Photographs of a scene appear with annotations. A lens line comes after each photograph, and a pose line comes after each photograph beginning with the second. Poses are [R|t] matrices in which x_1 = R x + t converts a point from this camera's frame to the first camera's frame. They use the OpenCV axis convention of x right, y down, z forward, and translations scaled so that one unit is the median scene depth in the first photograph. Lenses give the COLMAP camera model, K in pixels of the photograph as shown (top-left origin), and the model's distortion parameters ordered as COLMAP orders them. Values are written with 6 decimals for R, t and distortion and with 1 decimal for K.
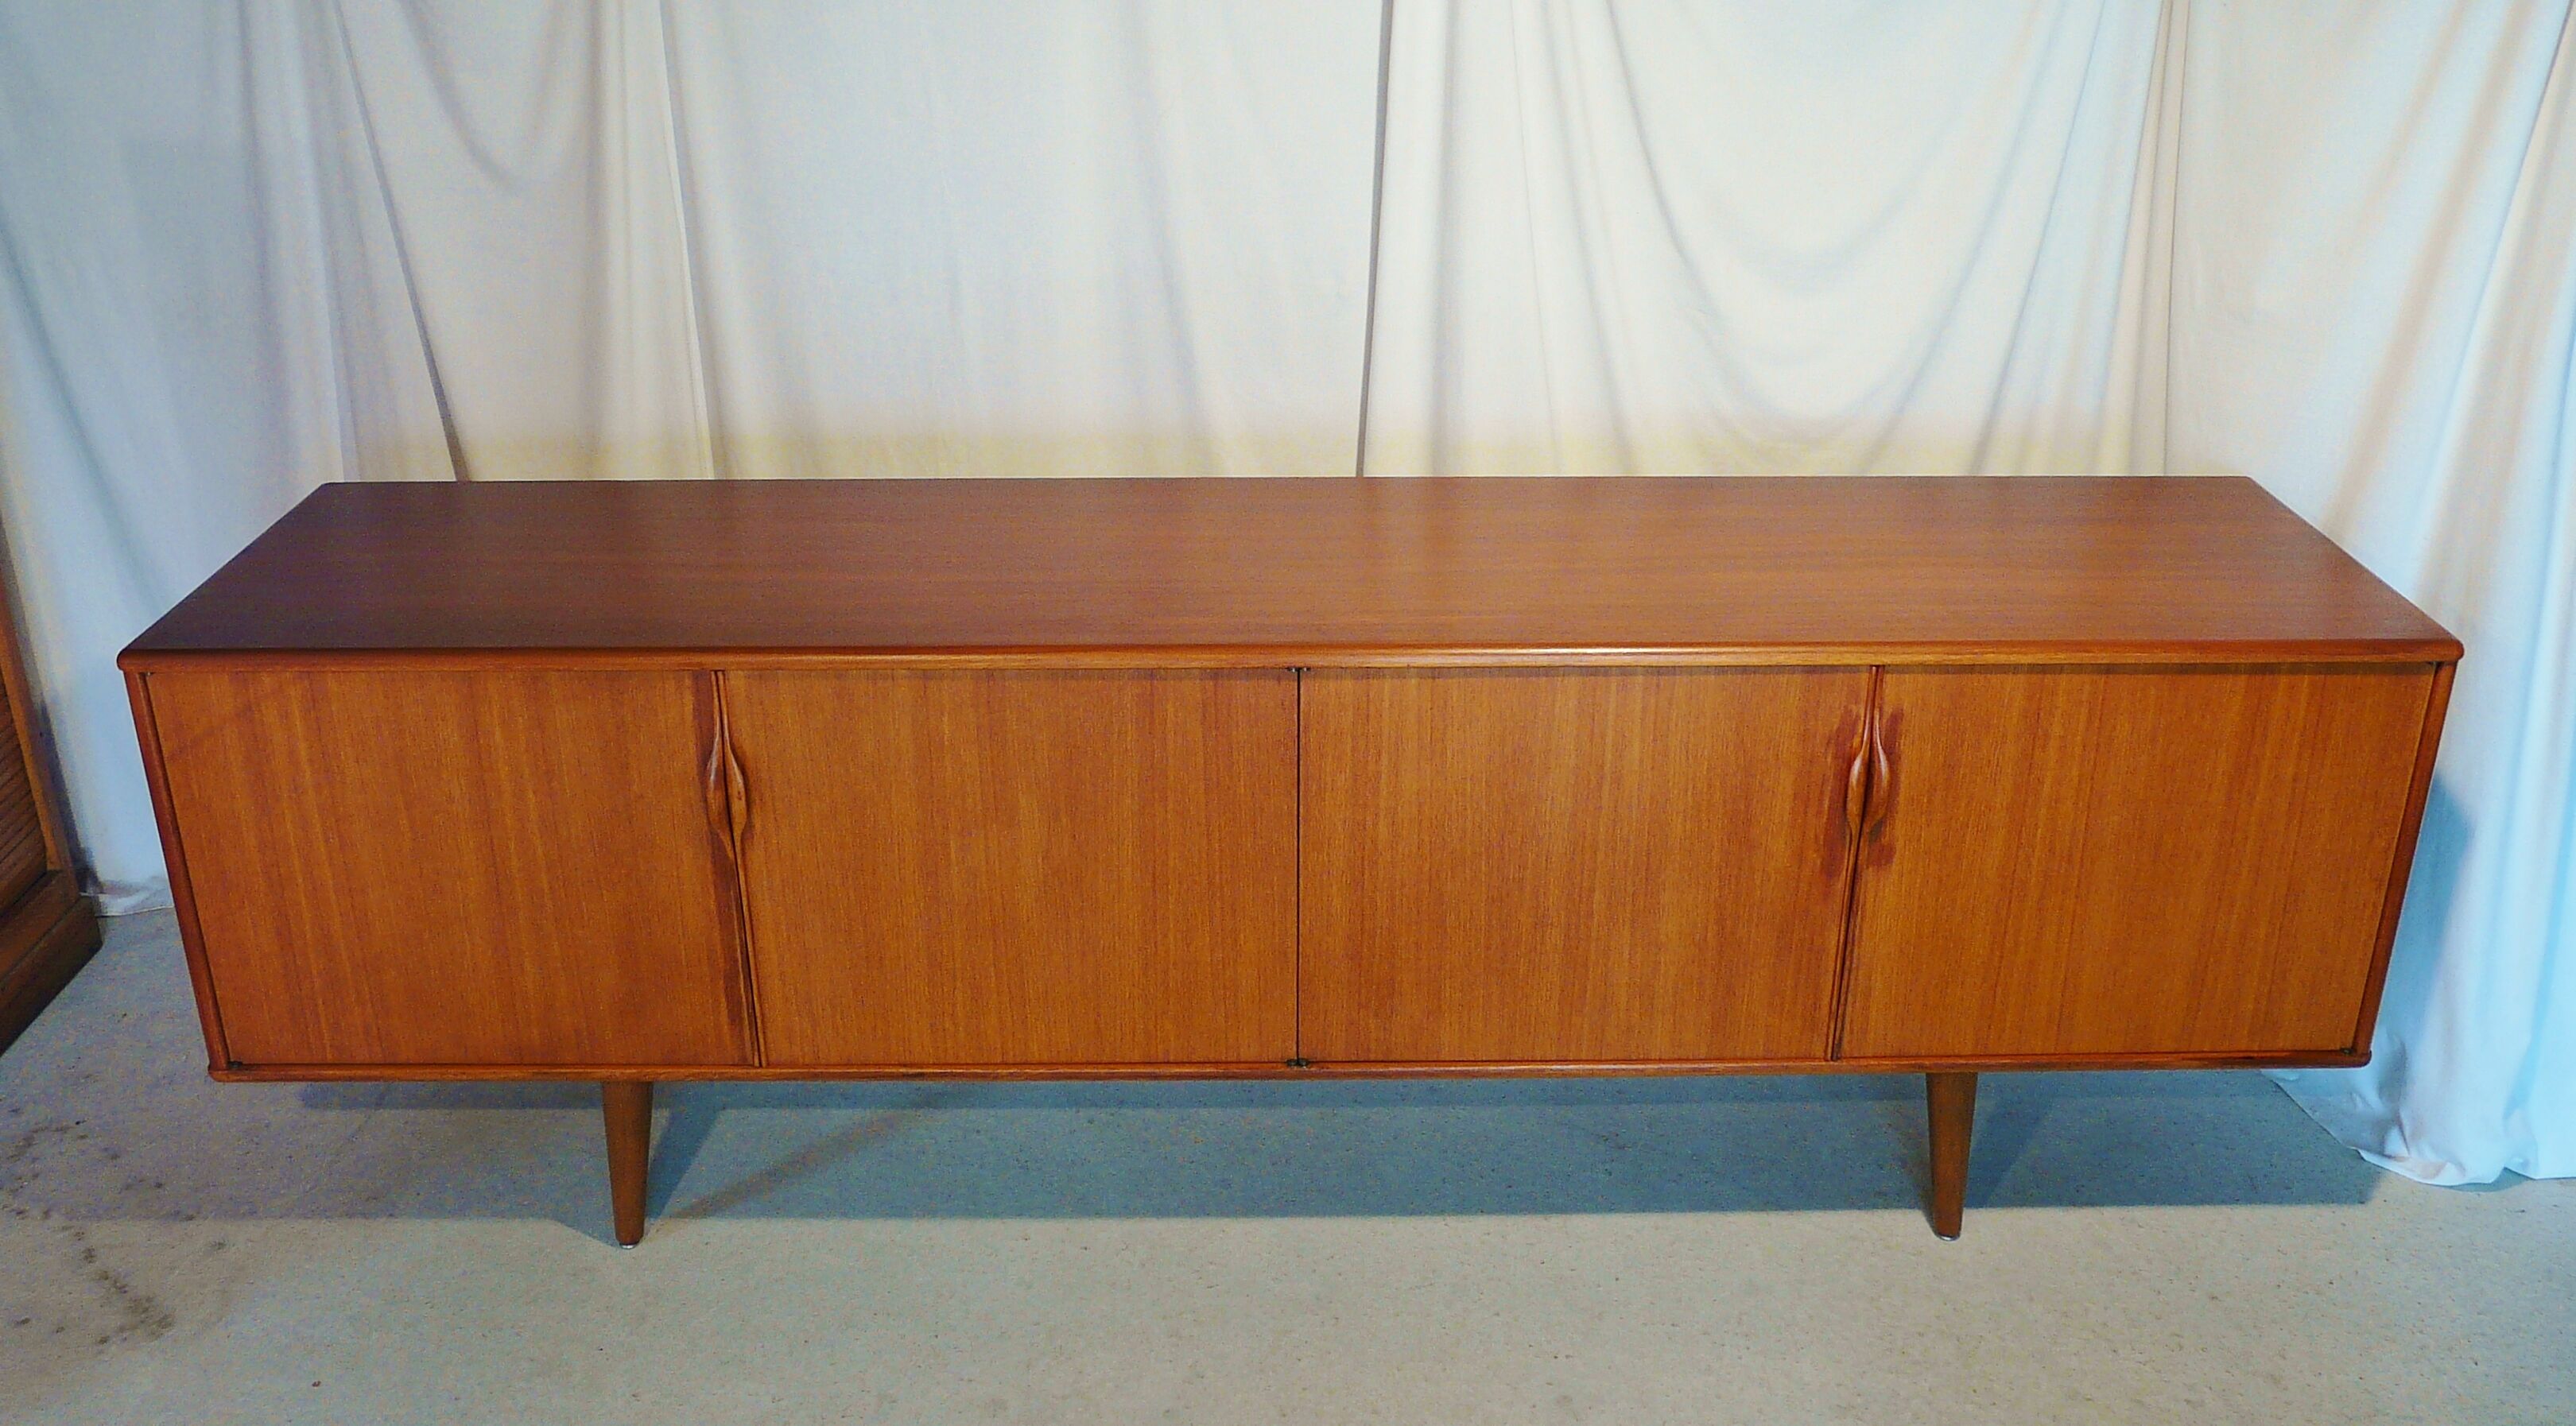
lens RADIAL K [[2057.2, 0, 1286.5], [0, 2057.2, 622.3], [0, 0, 1]] dist [-0.041311, 0.066822]
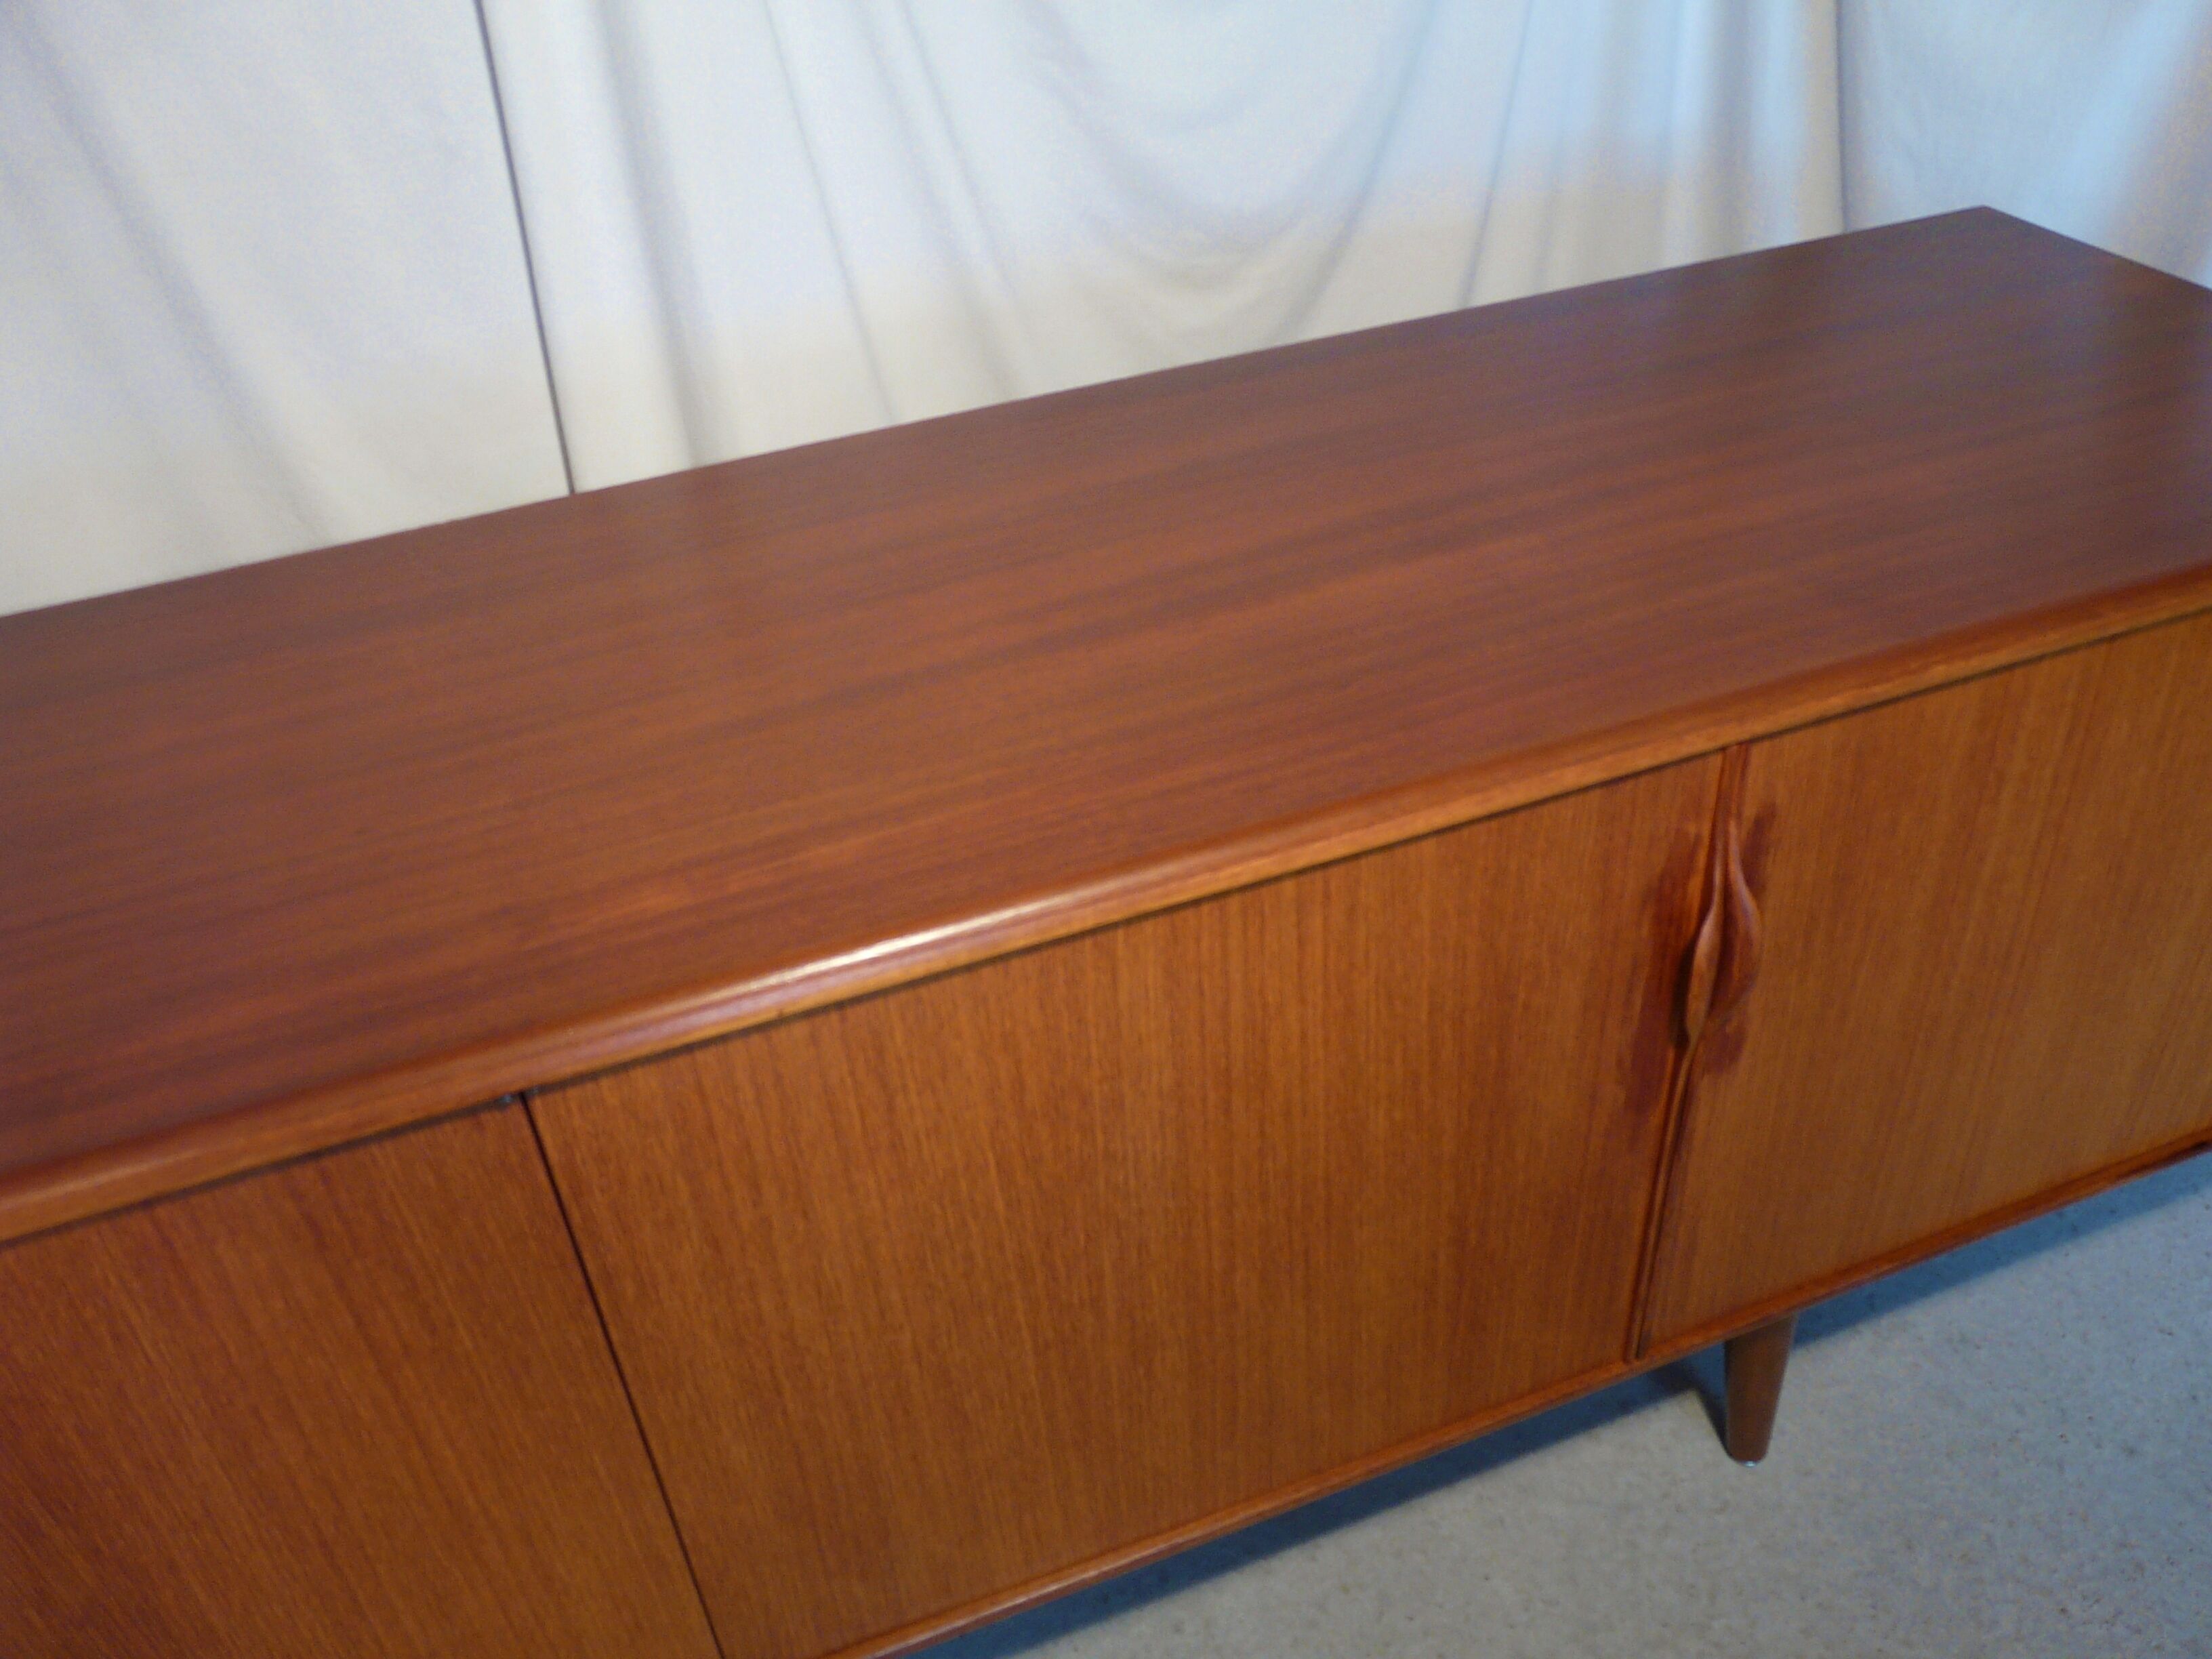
lens RADIAL K [[1867.5, 0, 1106.0], [0, 1867.5, 829.5], [0, 0, 1]] dist [-0.060996, 0.058620]
pose [[0.938304, -0.249558, 0.239386, 0.038913], [0.199141, 0.955883, 0.215939, -0.080113], [-0.282714, -0.154945, 0.946607, 0.612248]]
